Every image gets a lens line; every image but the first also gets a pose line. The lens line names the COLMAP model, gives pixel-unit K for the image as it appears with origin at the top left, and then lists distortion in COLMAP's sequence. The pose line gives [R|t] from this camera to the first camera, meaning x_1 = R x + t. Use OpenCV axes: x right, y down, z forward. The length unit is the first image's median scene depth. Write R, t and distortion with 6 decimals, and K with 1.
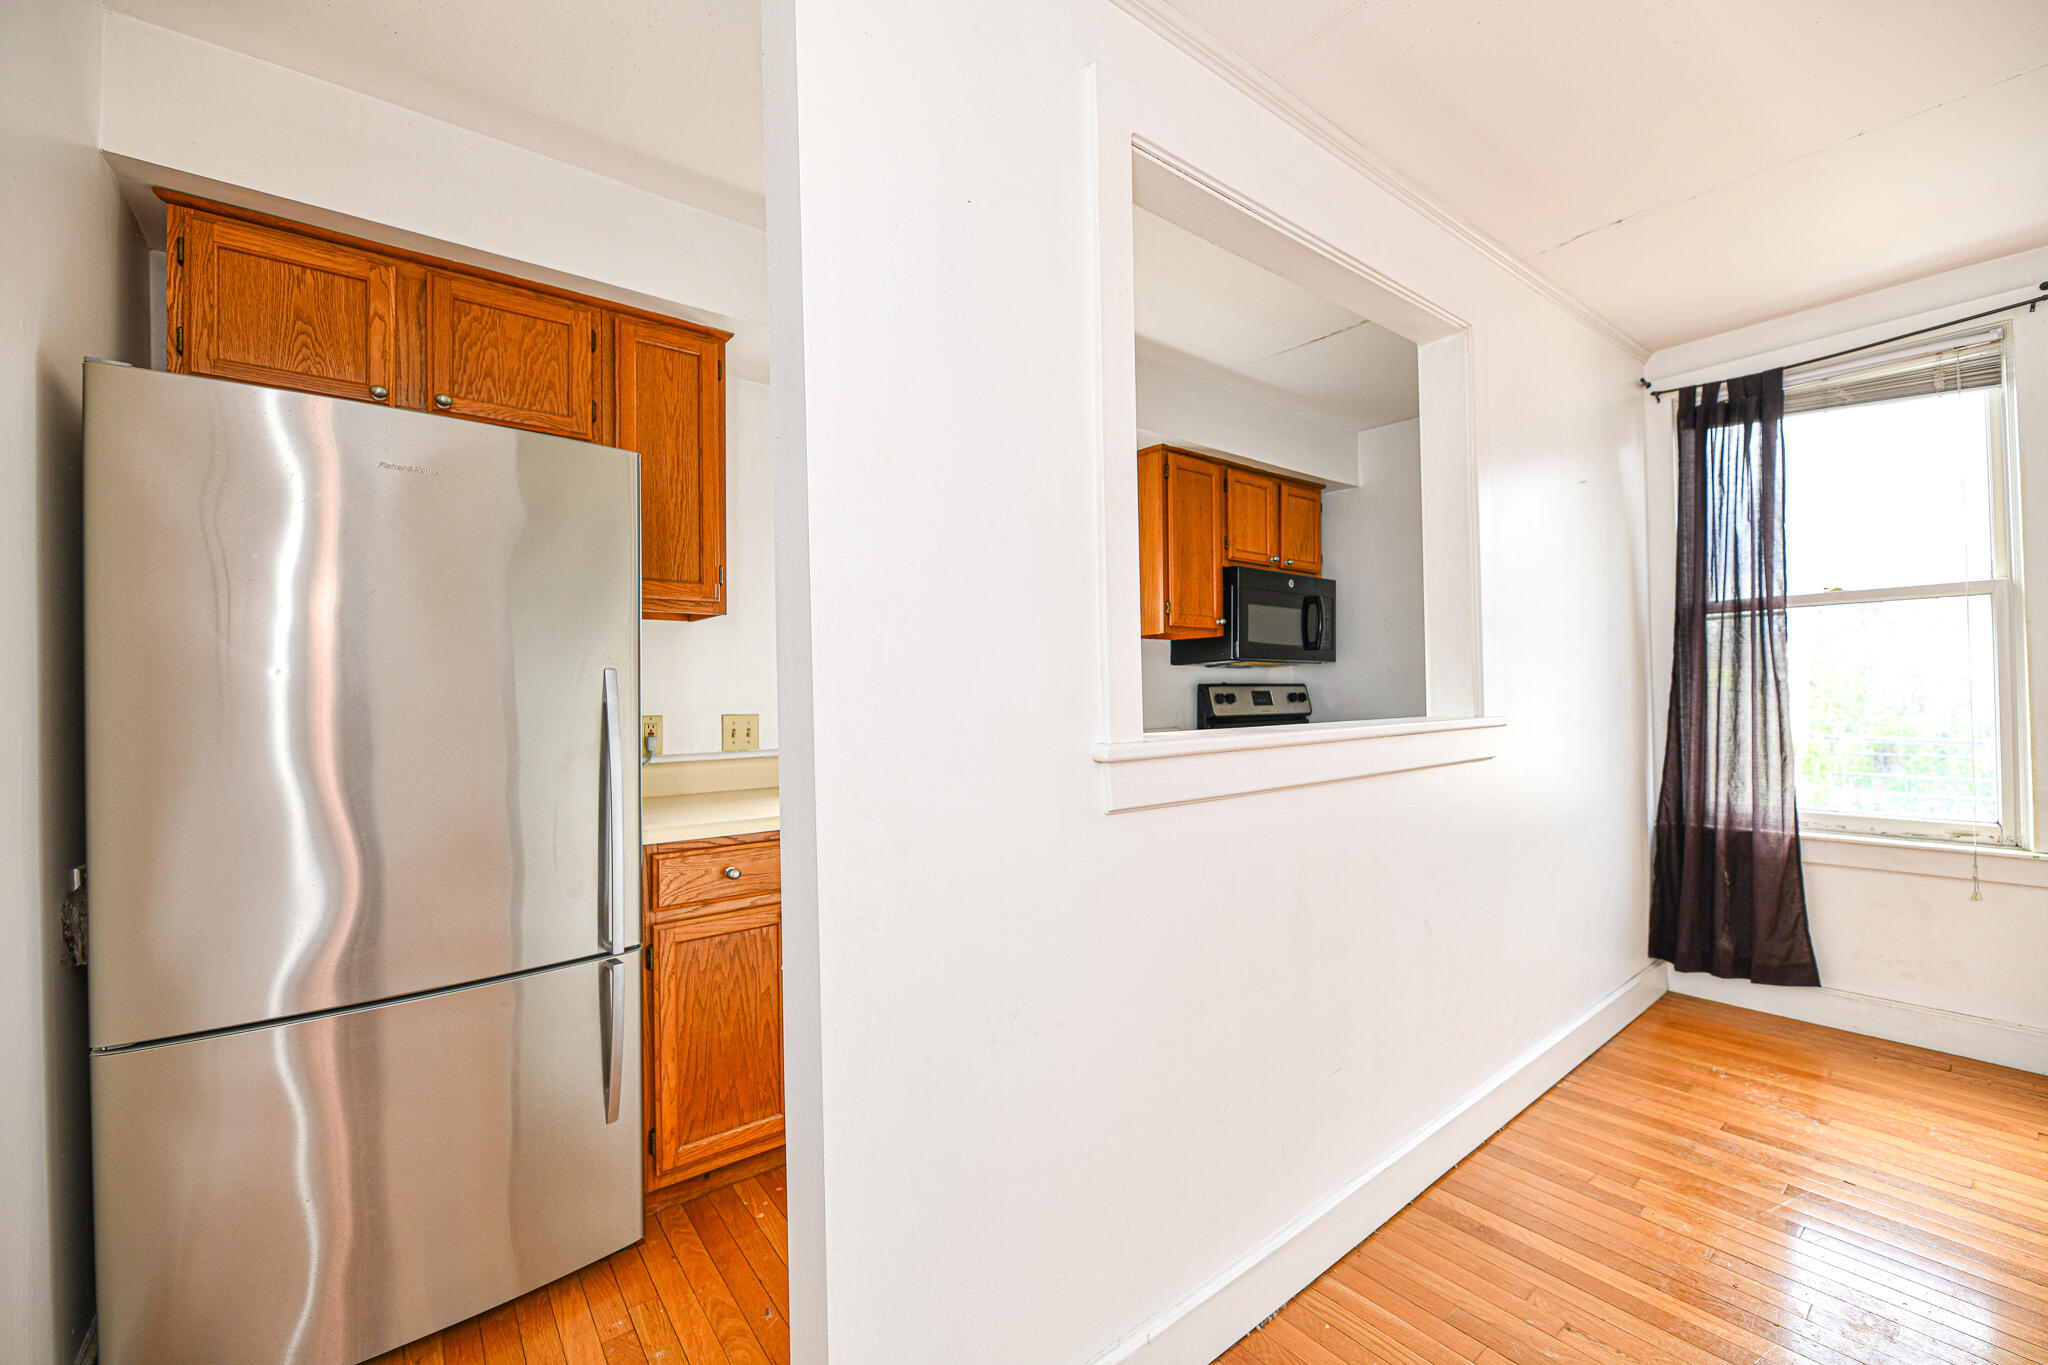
lens RADIAL K [[825.6, 0, 1030.3], [0, 825.6, 686.2], [0, 0, 1]] dist [0.002479, -0.004339]
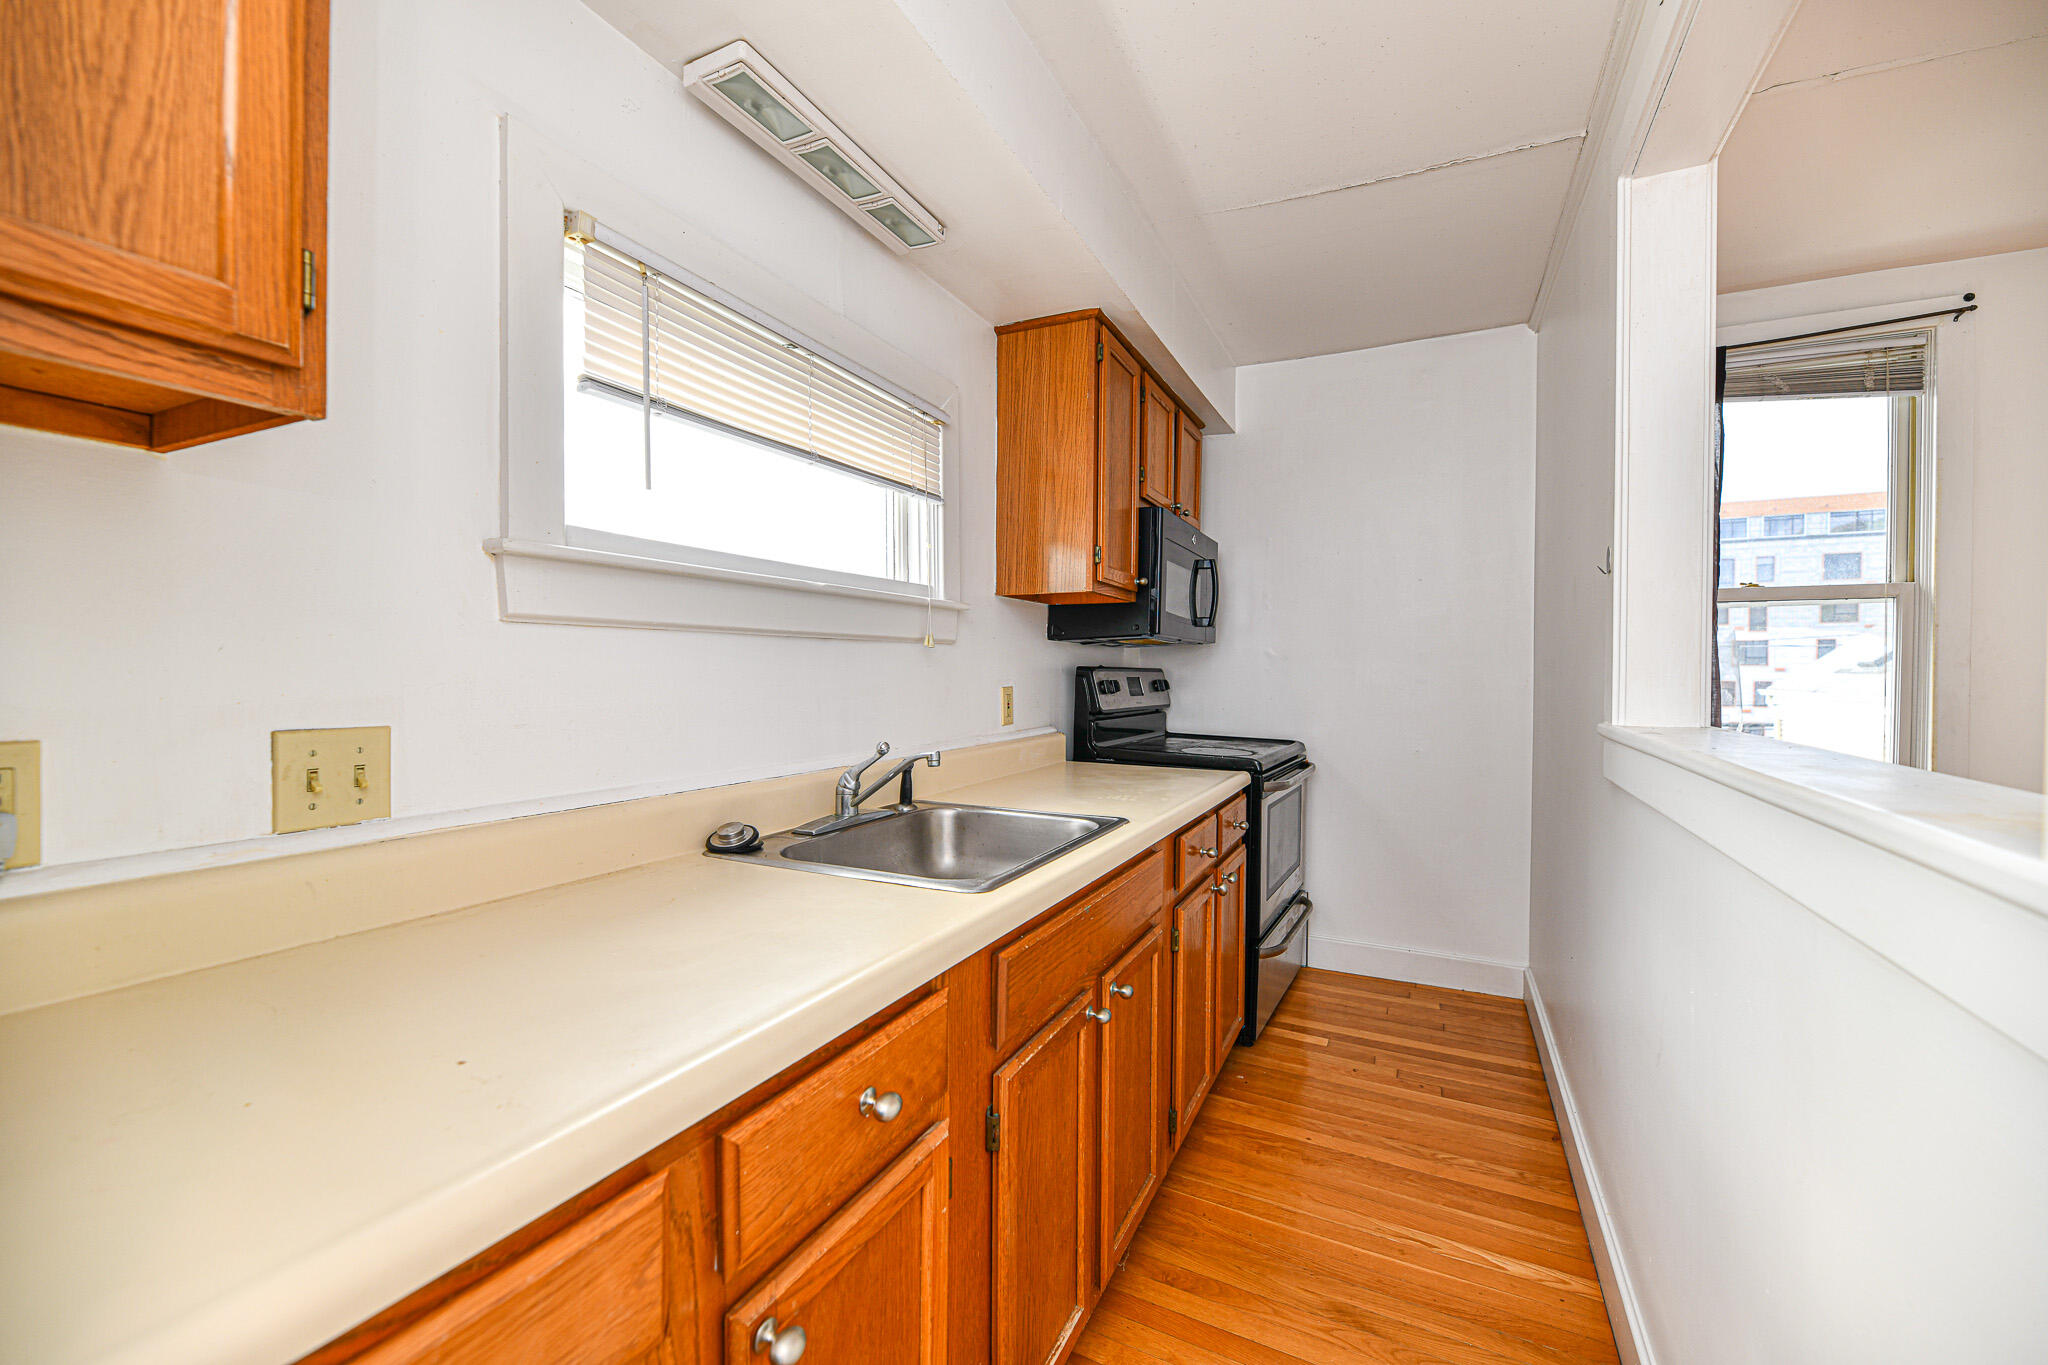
lens RADIAL K [[825.6, 0, 1030.3], [0, 825.6, 686.2], [0, 0, 1]] dist [0.002479, -0.004339]
pose [[0.899692, 0.011531, 0.436373, -0.211764], [-0.022831, 0.999526, 0.020658, 0.000697], [-0.435928, -0.028548, 0.899529, 0.484945]]
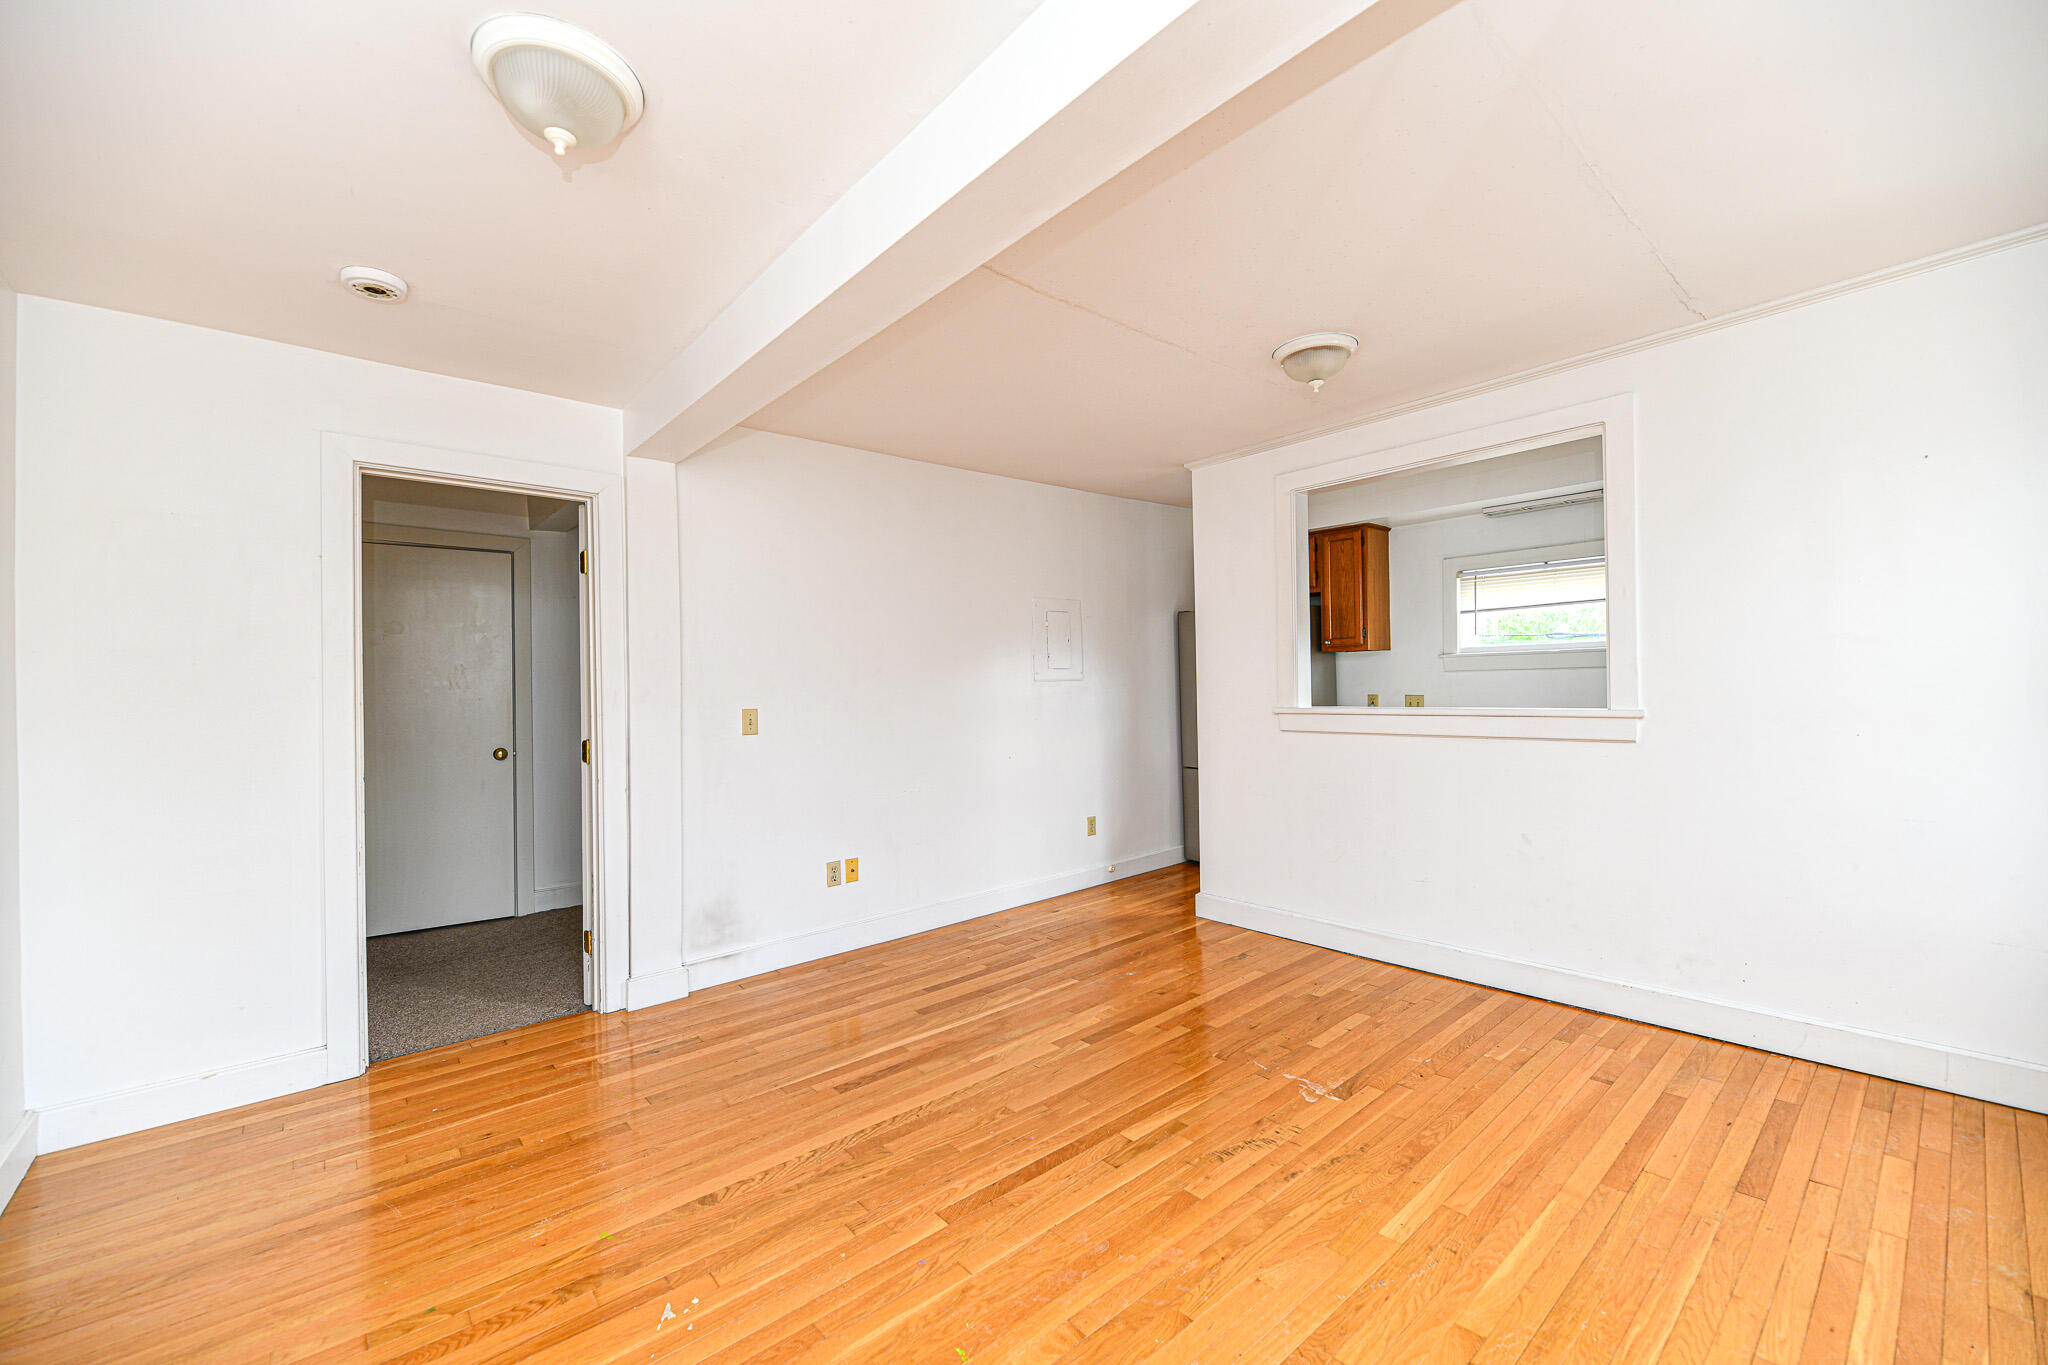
lens RADIAL K [[825.6, 0, 1030.3], [0, 825.6, 686.2], [0, 0, 1]] dist [0.002479, -0.004339]
pose [[0.049953, 0.014853, -0.998641, 1.443737], [0.022835, 0.999611, 0.016010, -0.035270], [0.998490, -0.023604, 0.049594, -0.015313]]
